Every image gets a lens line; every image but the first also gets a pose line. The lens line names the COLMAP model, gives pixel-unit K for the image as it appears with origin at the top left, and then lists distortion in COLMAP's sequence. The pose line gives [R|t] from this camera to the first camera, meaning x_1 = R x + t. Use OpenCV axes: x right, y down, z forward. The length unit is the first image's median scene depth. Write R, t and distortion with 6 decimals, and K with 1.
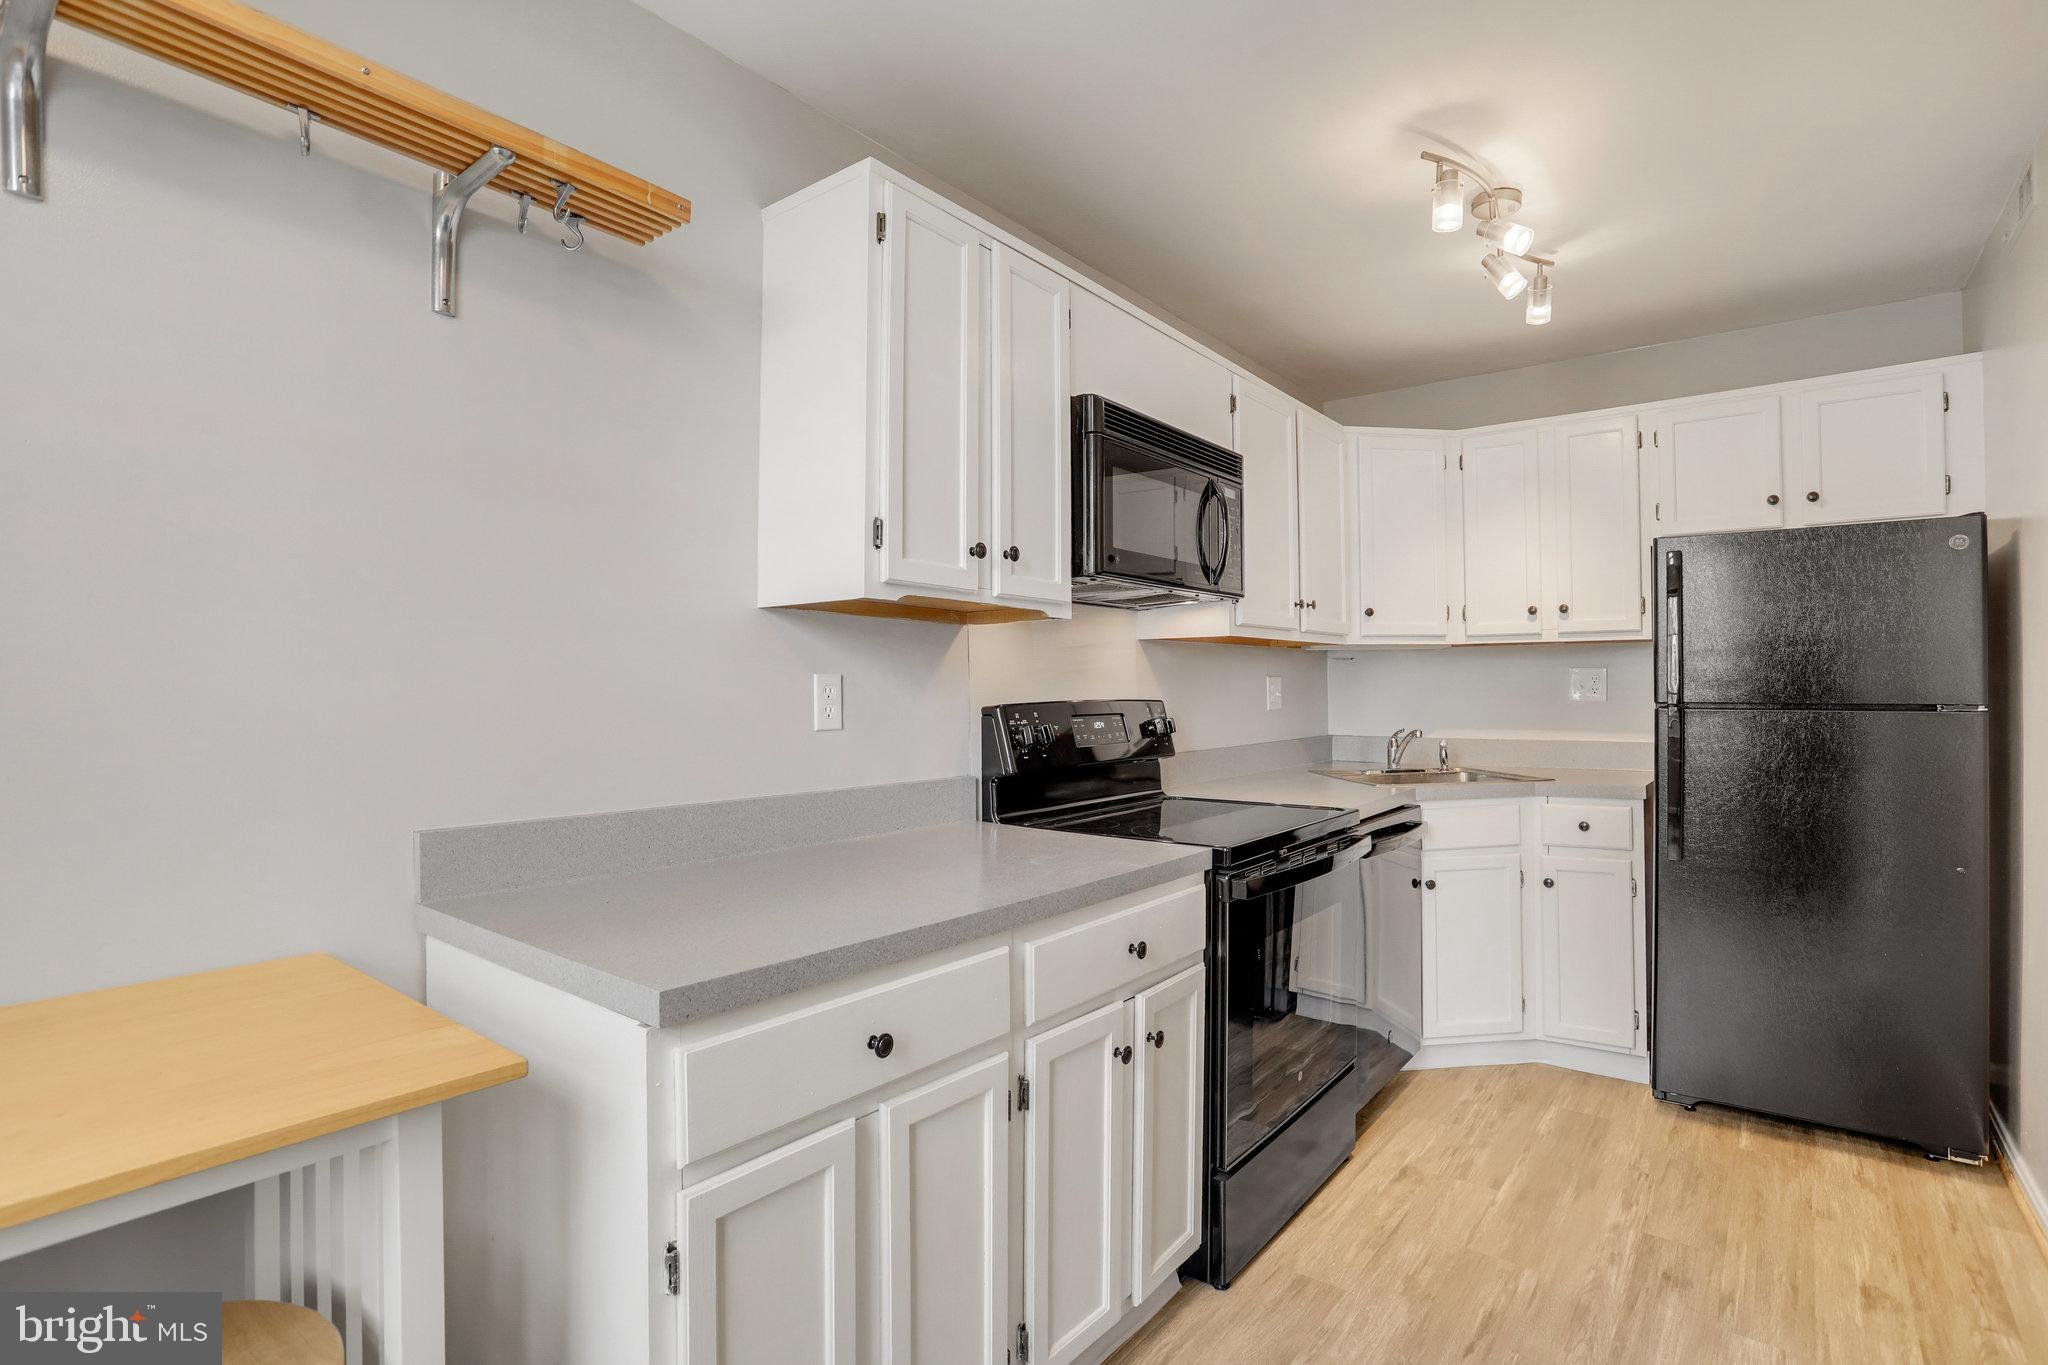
lens RADIAL K [[1012.2, 0, 1022.9], [0, 1012.2, 685.2], [0, 0, 1]] dist [-0.057227, 0.025139]
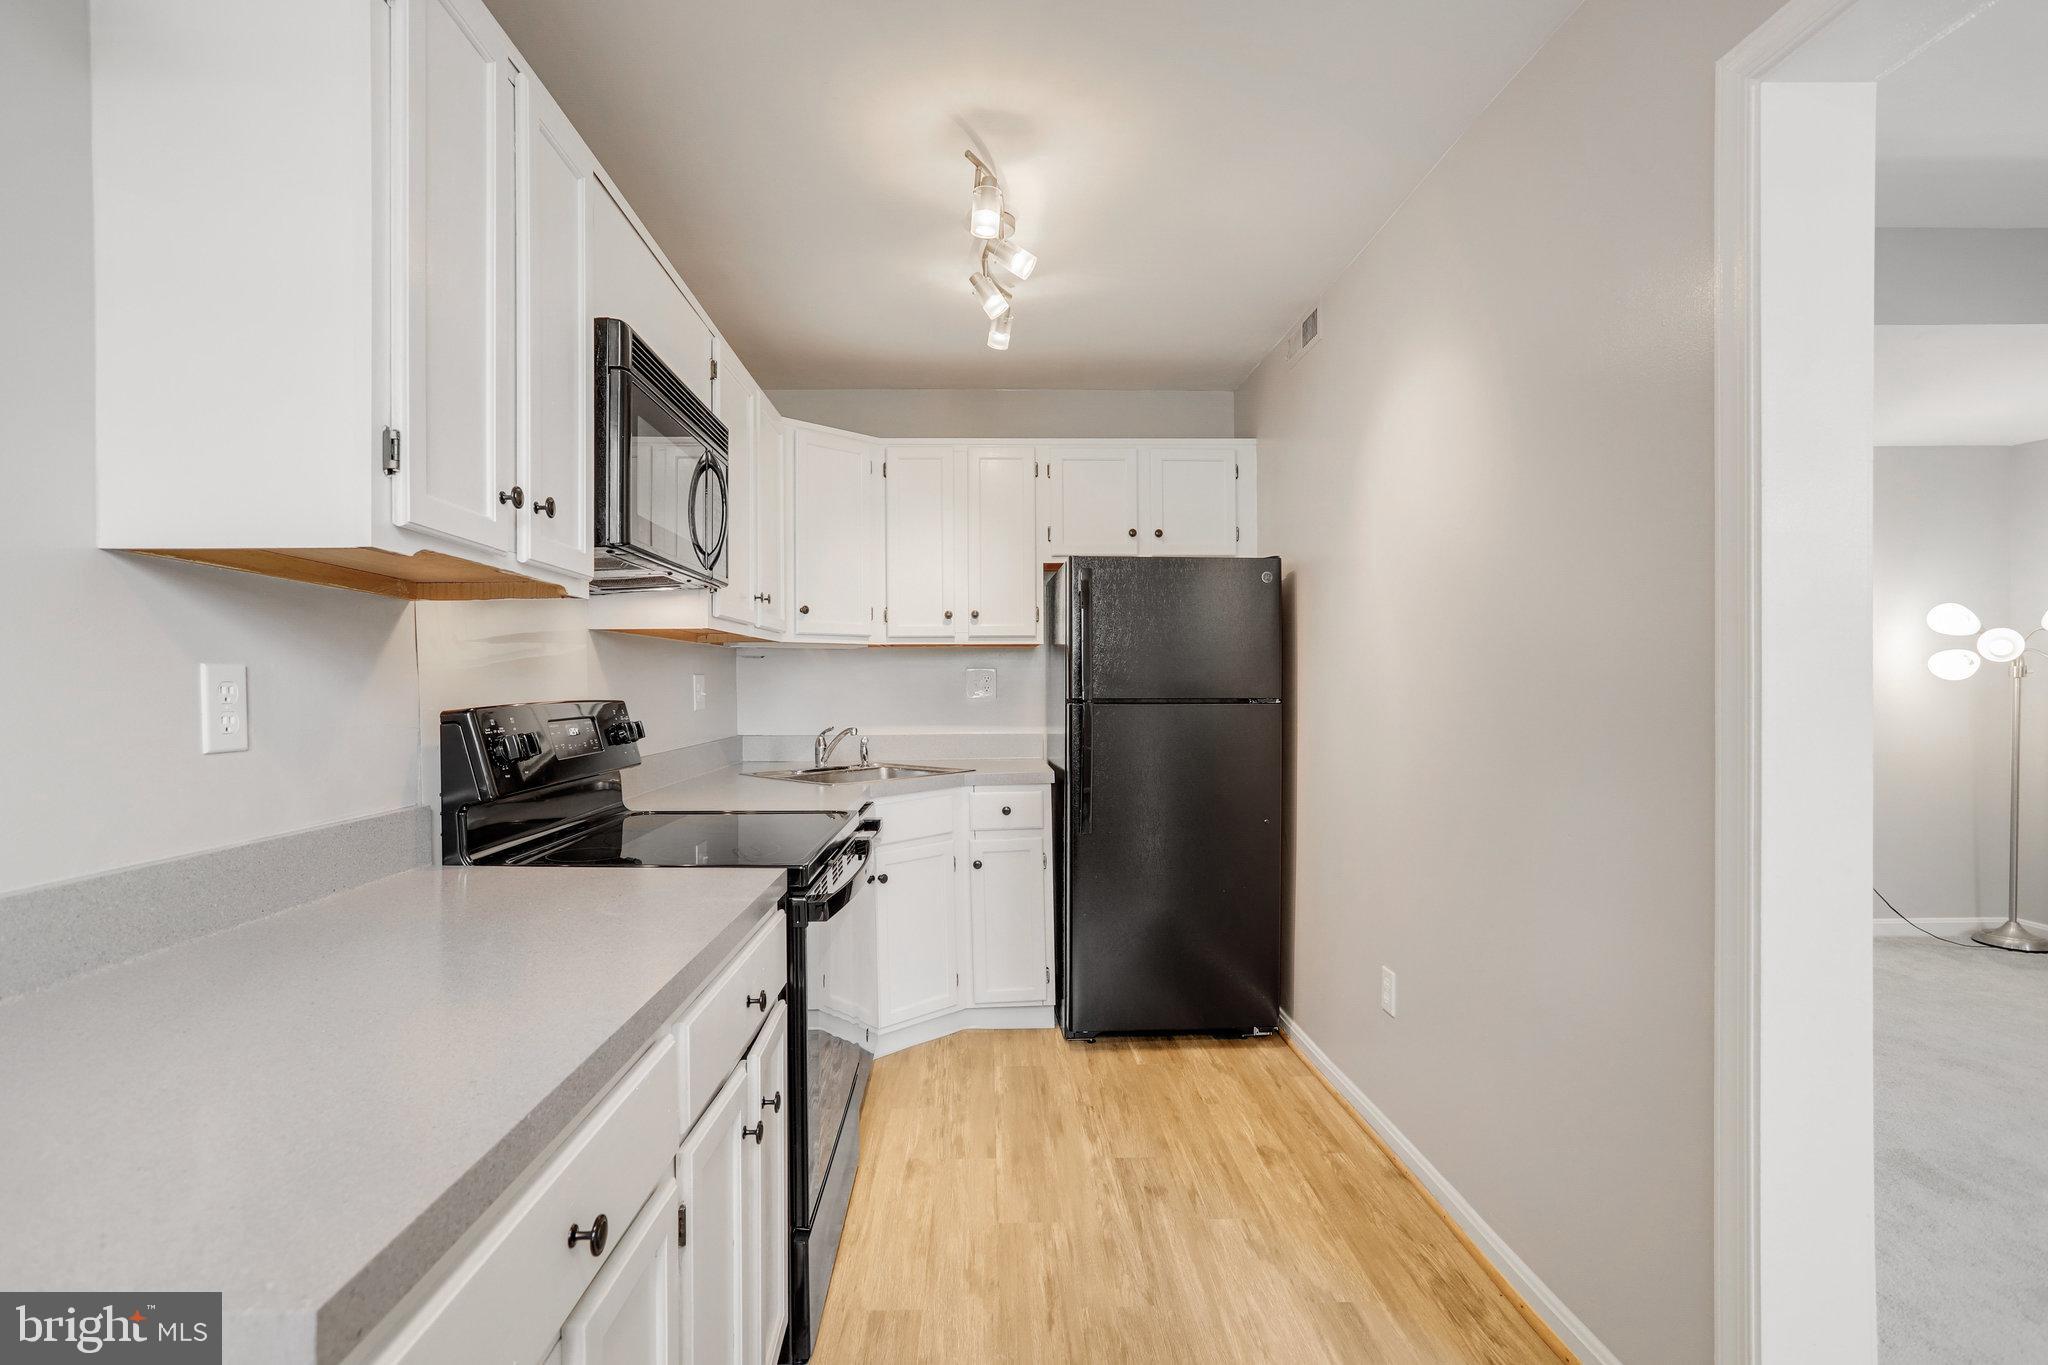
lens RADIAL K [[985.7, 0, 998.6], [0, 985.7, 695.9], [0, 0, 1]] dist [-0.046900, 0.017183]
pose [[0.766676, -0.006833, 0.641998, -0.185280], [-0.000684, 0.999934, 0.011460, 0.001360], [-0.642034, -0.009226, 0.766621, 0.195810]]
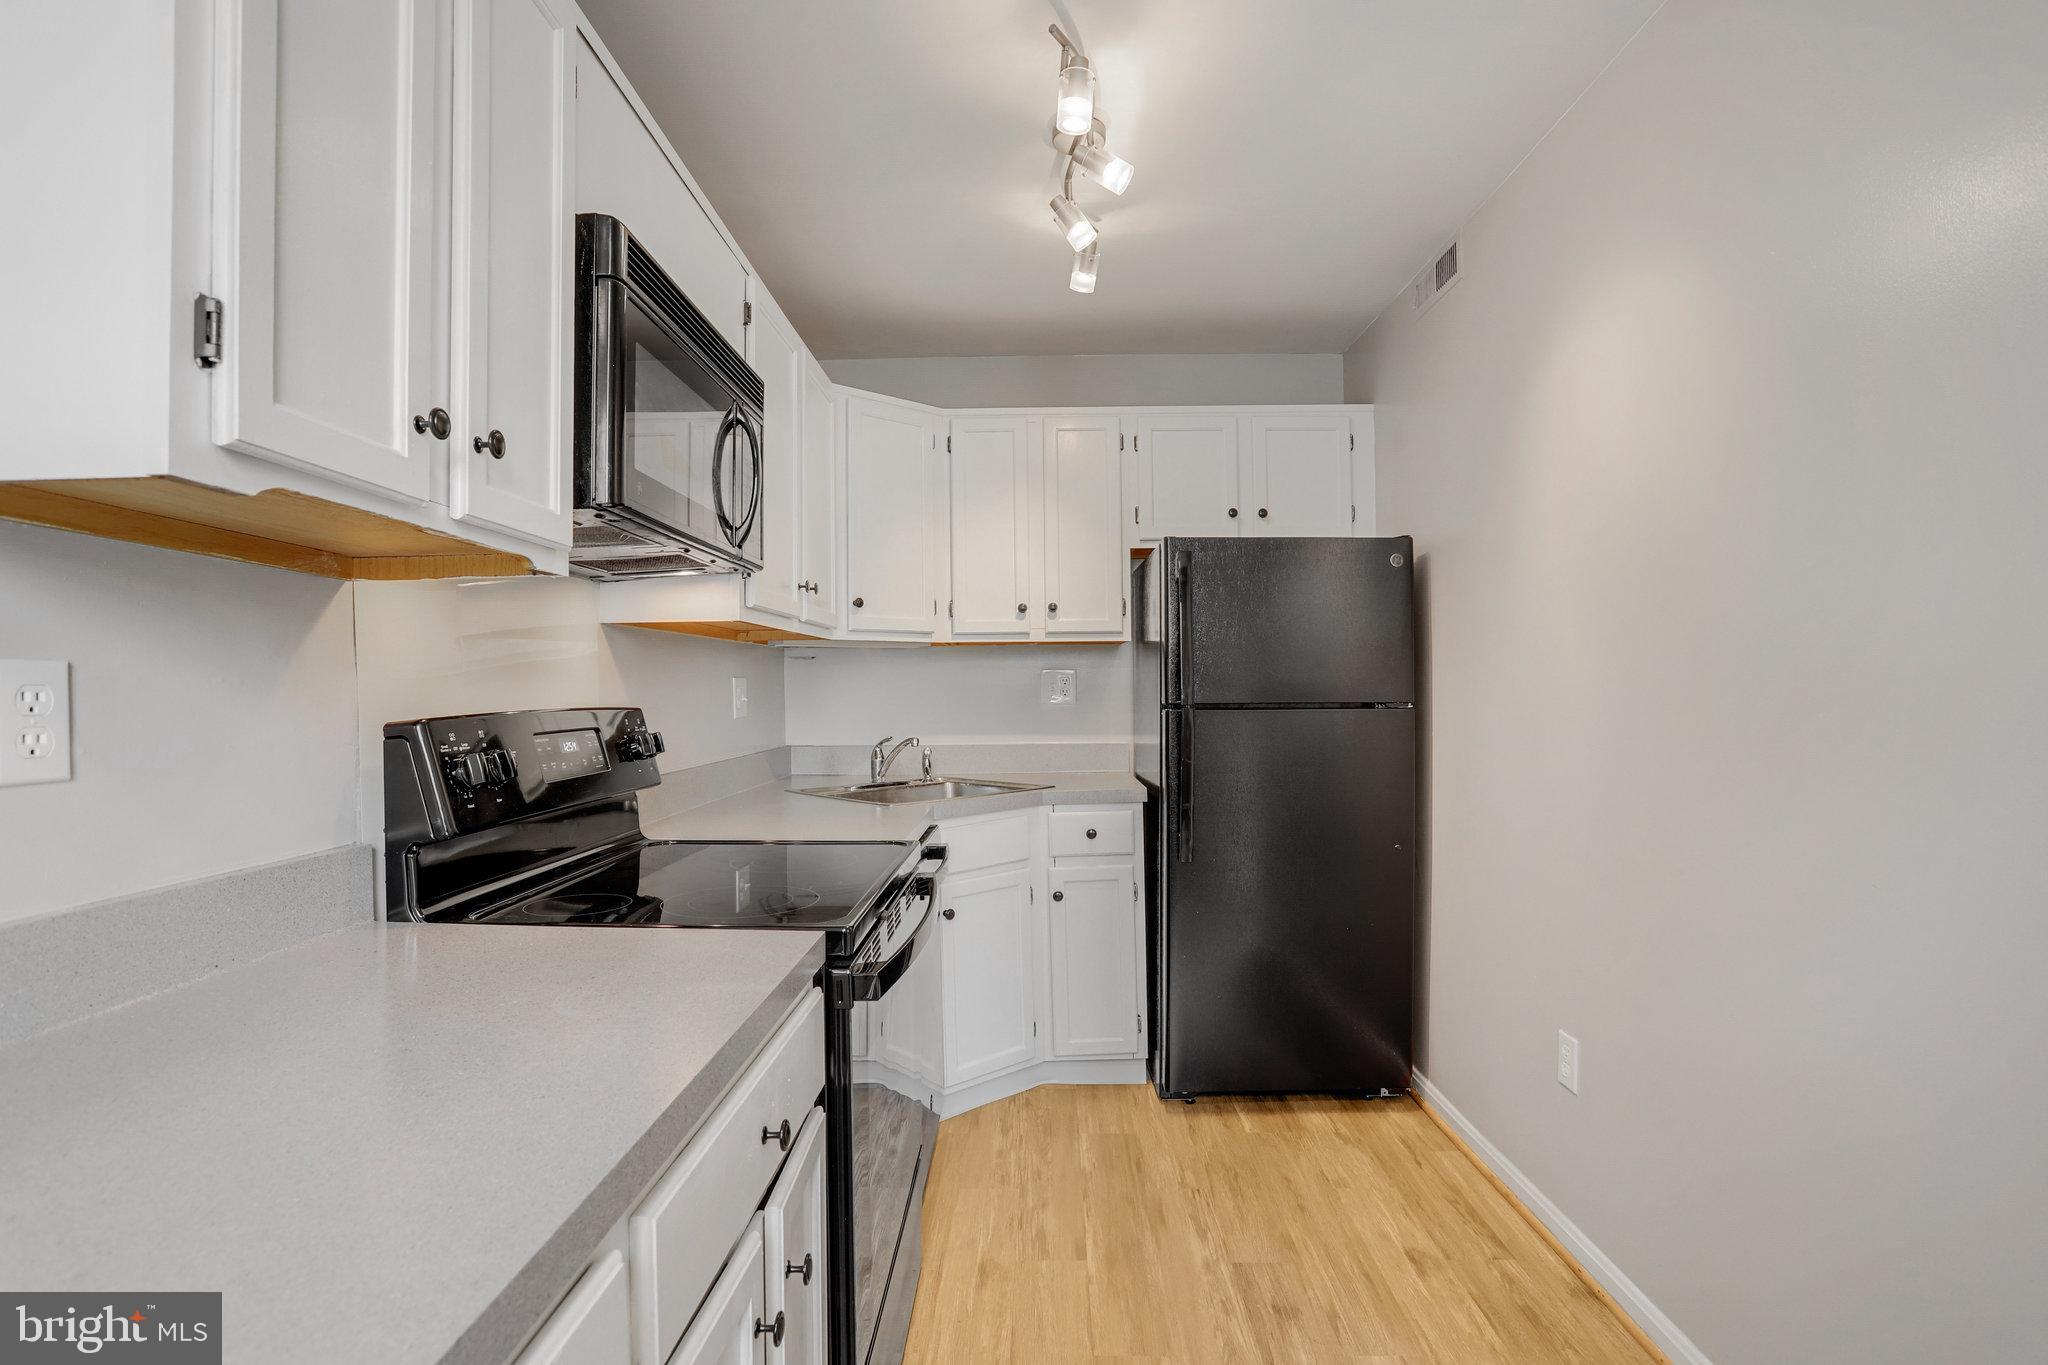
lens RADIAL K [[985.7, 0, 1017.1], [0, 985.7, 693.3], [0, 0, 1]] dist [-0.046900, 0.017183]
pose [[0.794102, -0.004968, 0.607765, -0.089507], [0.003193, 0.999987, 0.004002, 0.003133], [-0.607777, -0.001237, 0.794107, 0.348529]]
